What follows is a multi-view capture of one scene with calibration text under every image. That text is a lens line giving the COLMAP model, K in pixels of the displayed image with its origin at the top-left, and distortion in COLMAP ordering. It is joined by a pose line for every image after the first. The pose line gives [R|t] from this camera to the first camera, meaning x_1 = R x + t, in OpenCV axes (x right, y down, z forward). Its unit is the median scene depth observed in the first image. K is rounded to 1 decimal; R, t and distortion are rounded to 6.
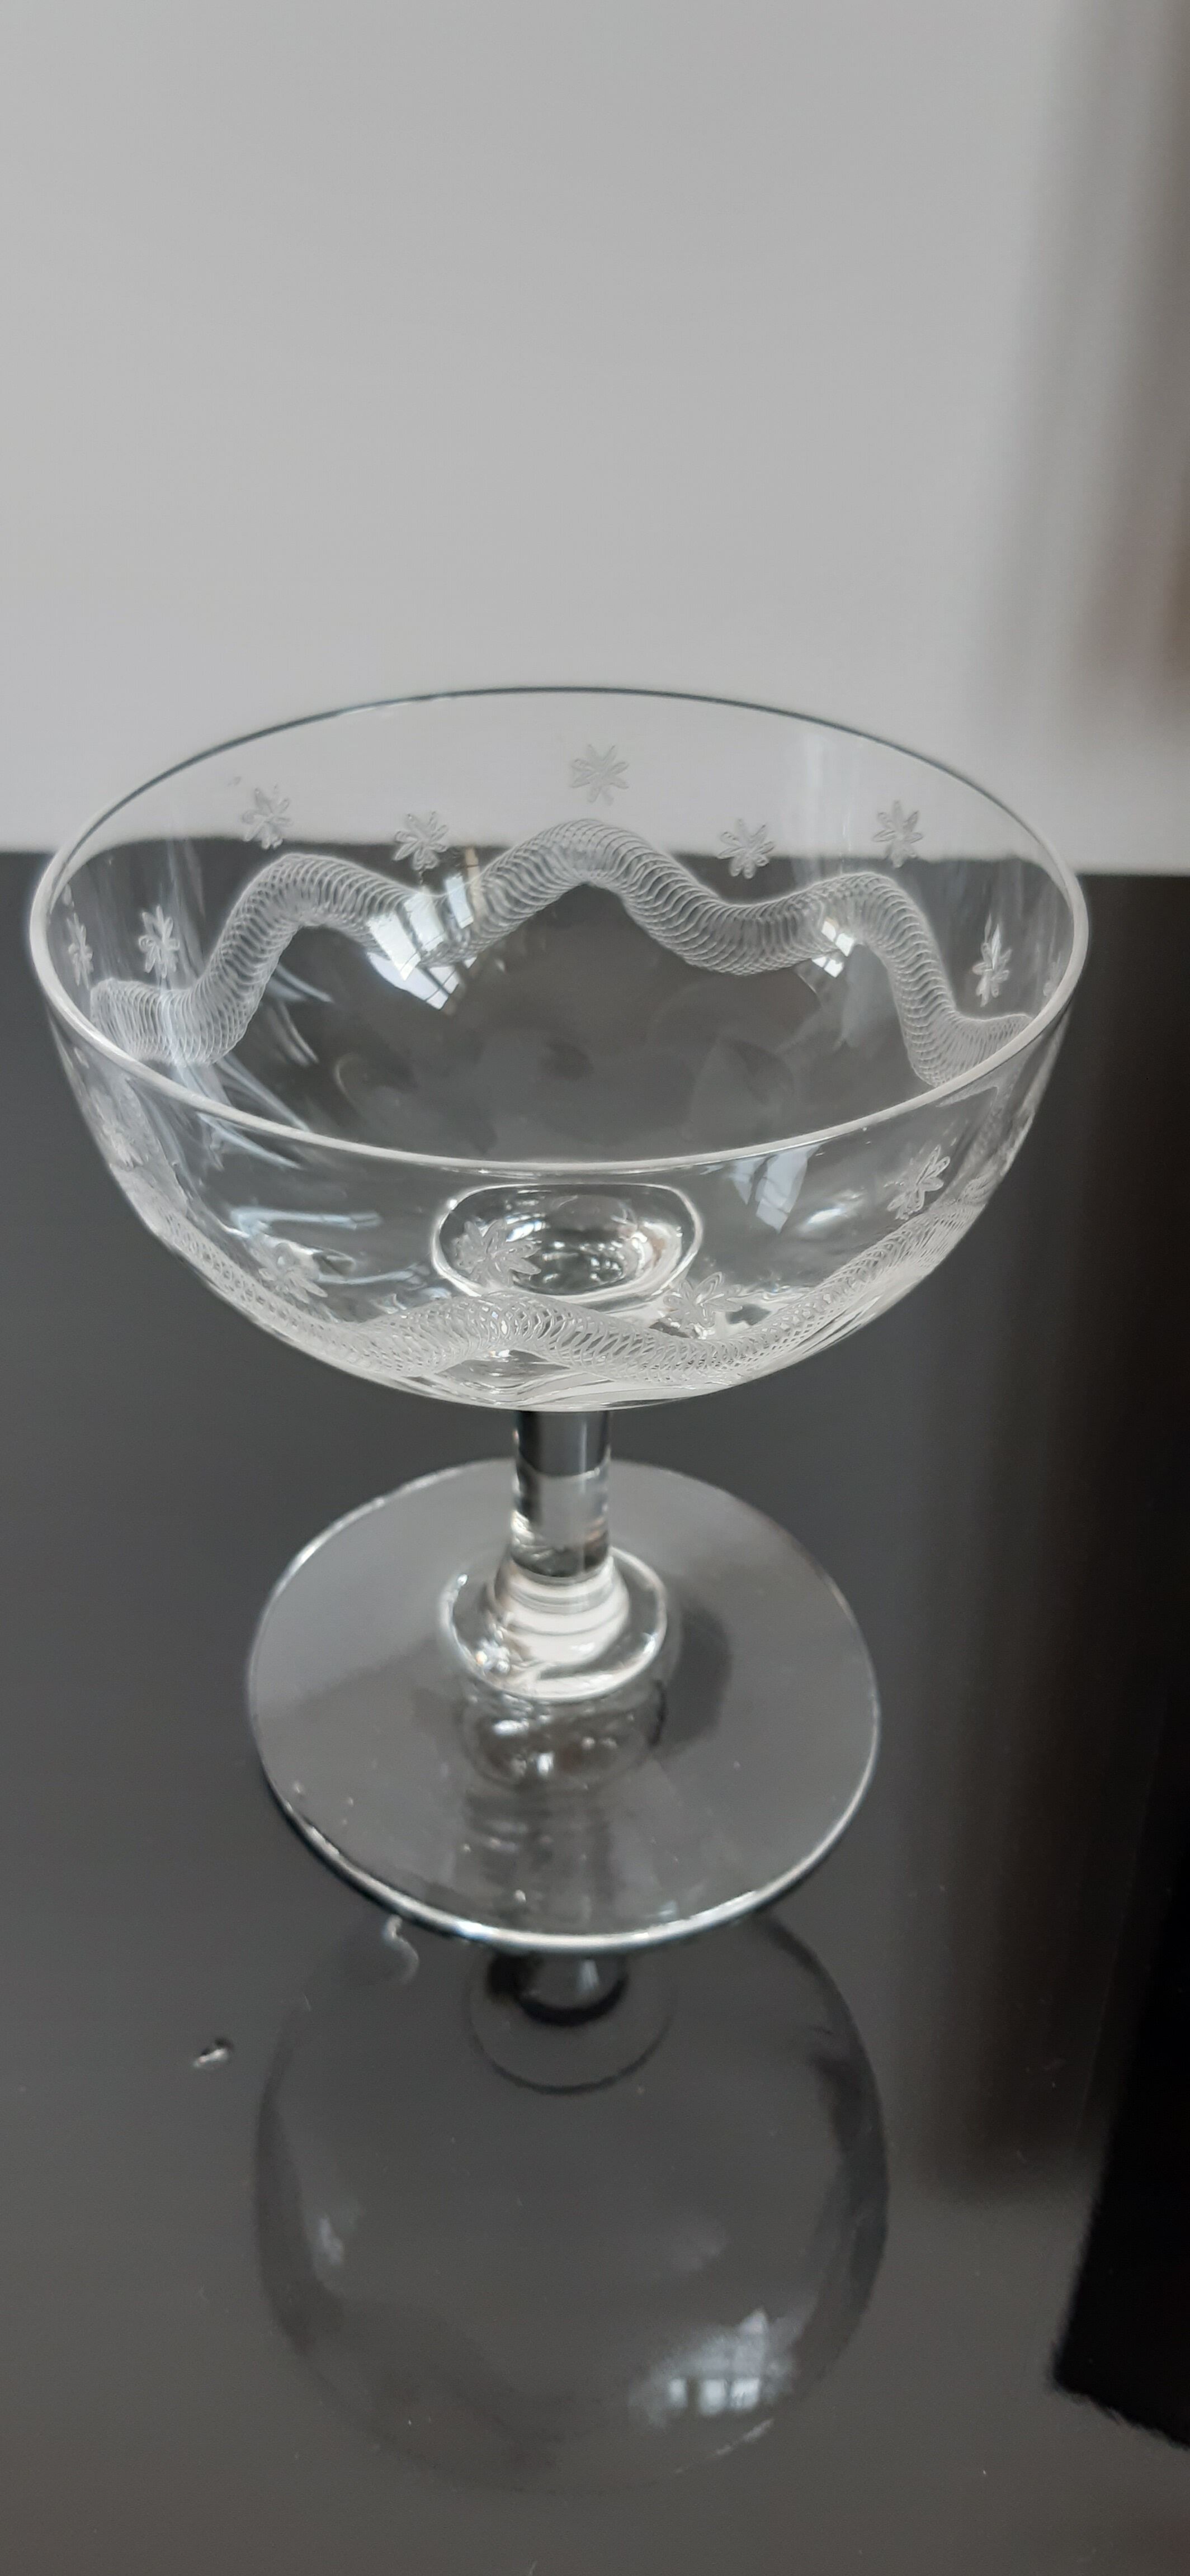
lens RADIAL K [[2081.6, 0, 596.2], [0, 2081.6, 1287.3], [0, 0, 1]] dist [0.049848, -0.117856]
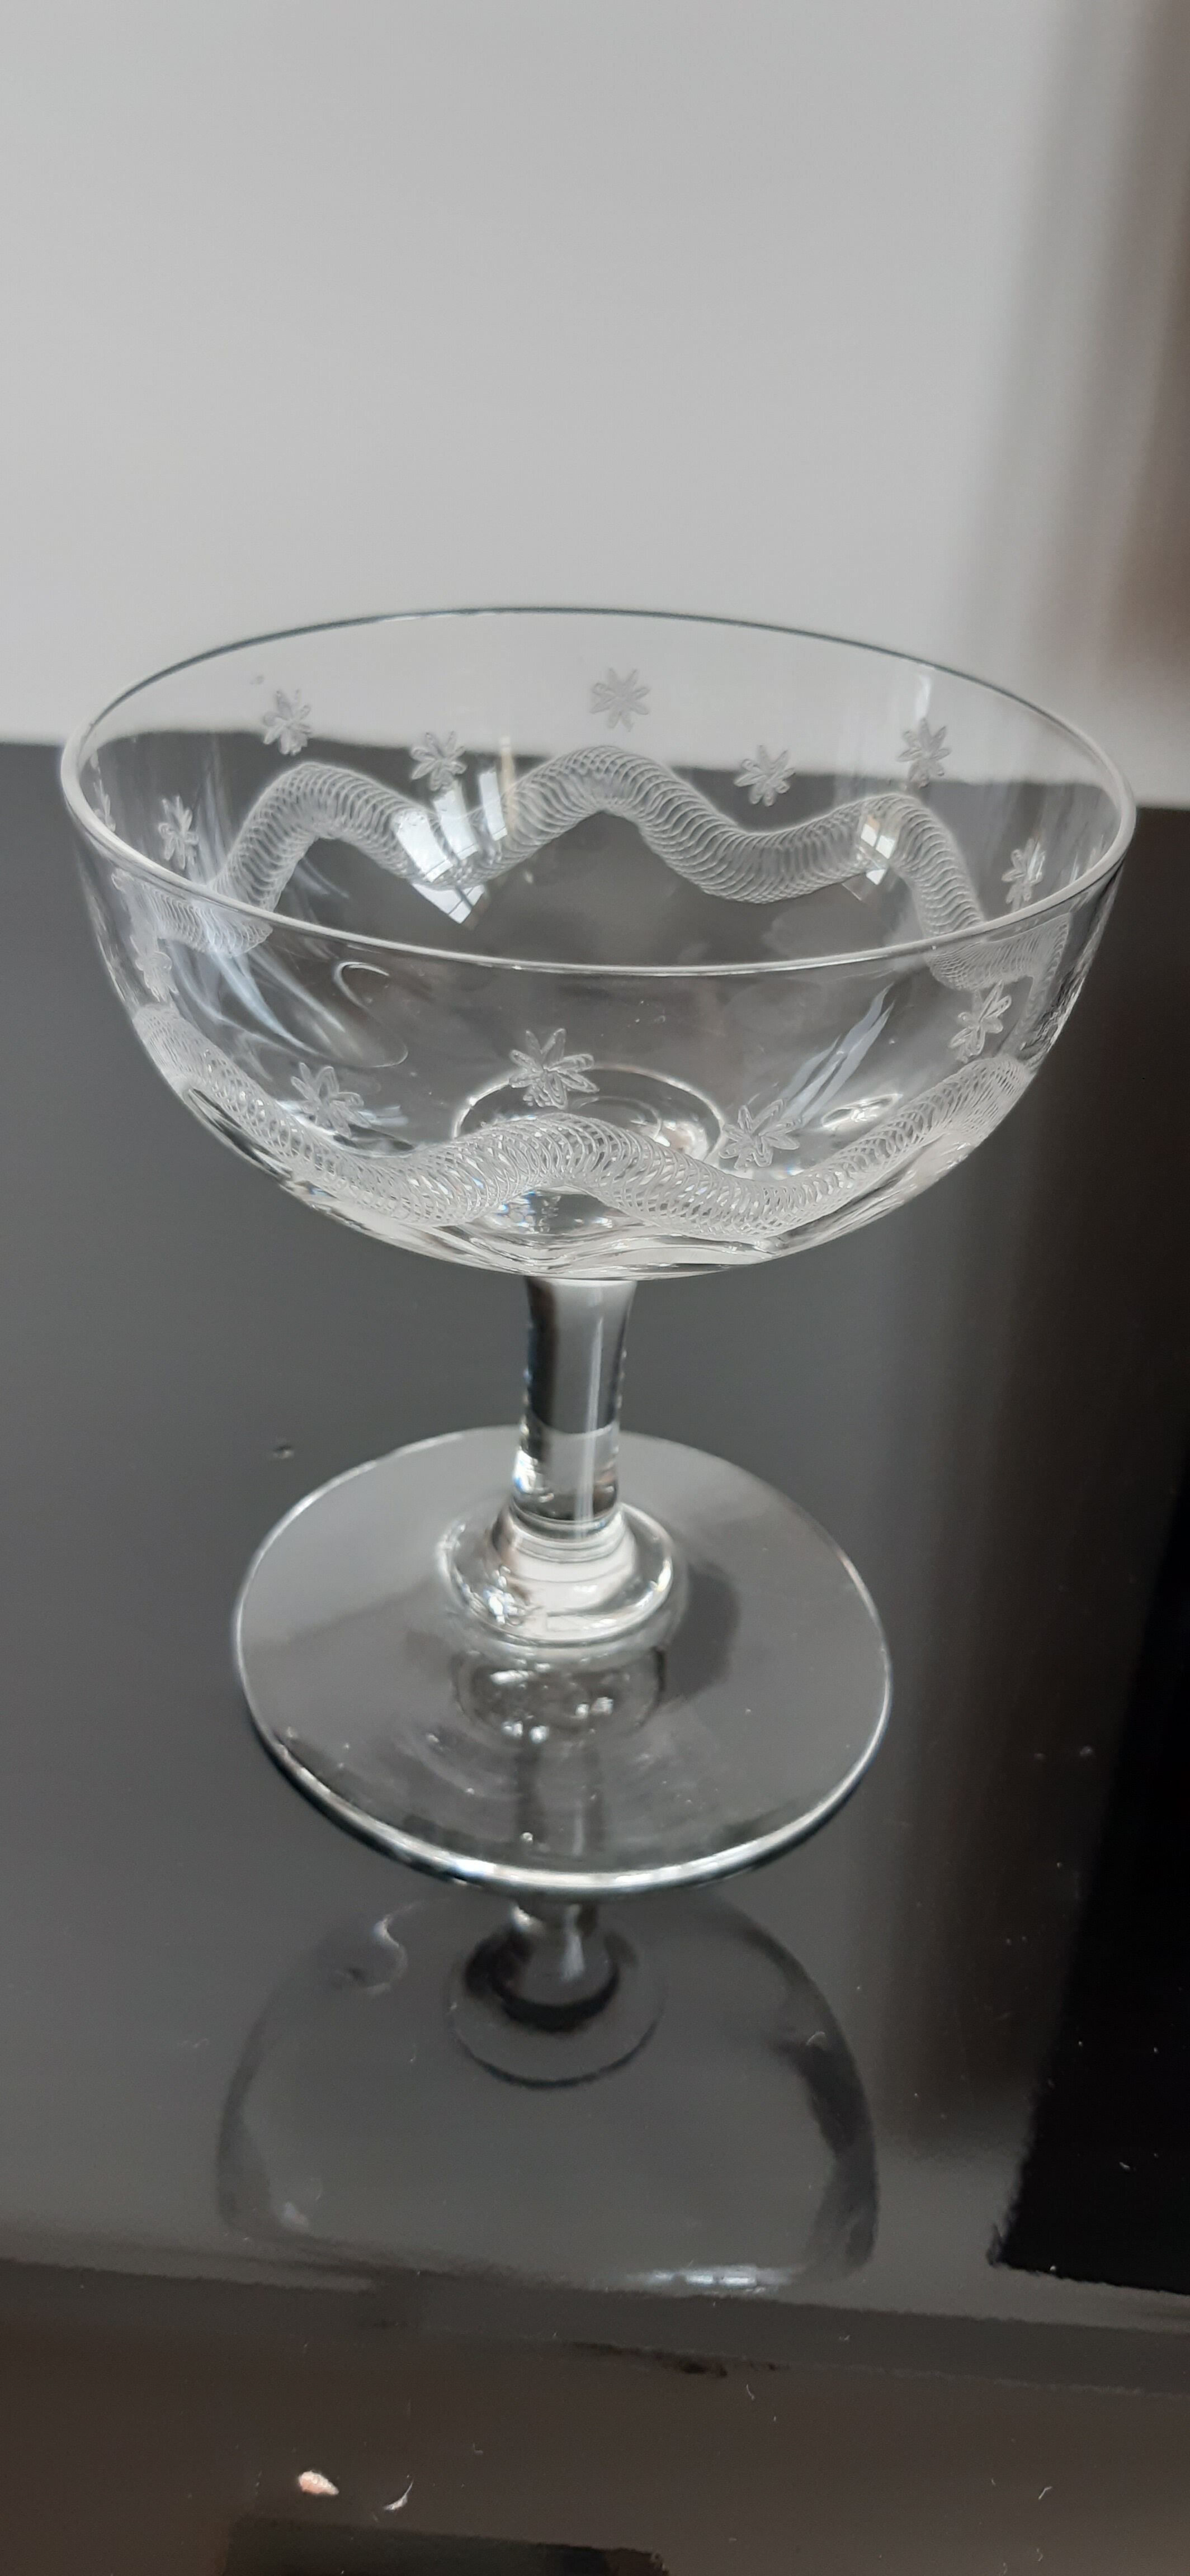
lens RADIAL K [[2081.6, 0, 596.2], [0, 2081.6, 1287.3], [0, 0, 1]] dist [0.049848, -0.117856]
pose [[0.998939, 0.016697, 0.042920, -0.048156], [-0.013323, 0.996885, -0.077738, 0.112033], [-0.044084, 0.077084, 0.996050, 0.029879]]
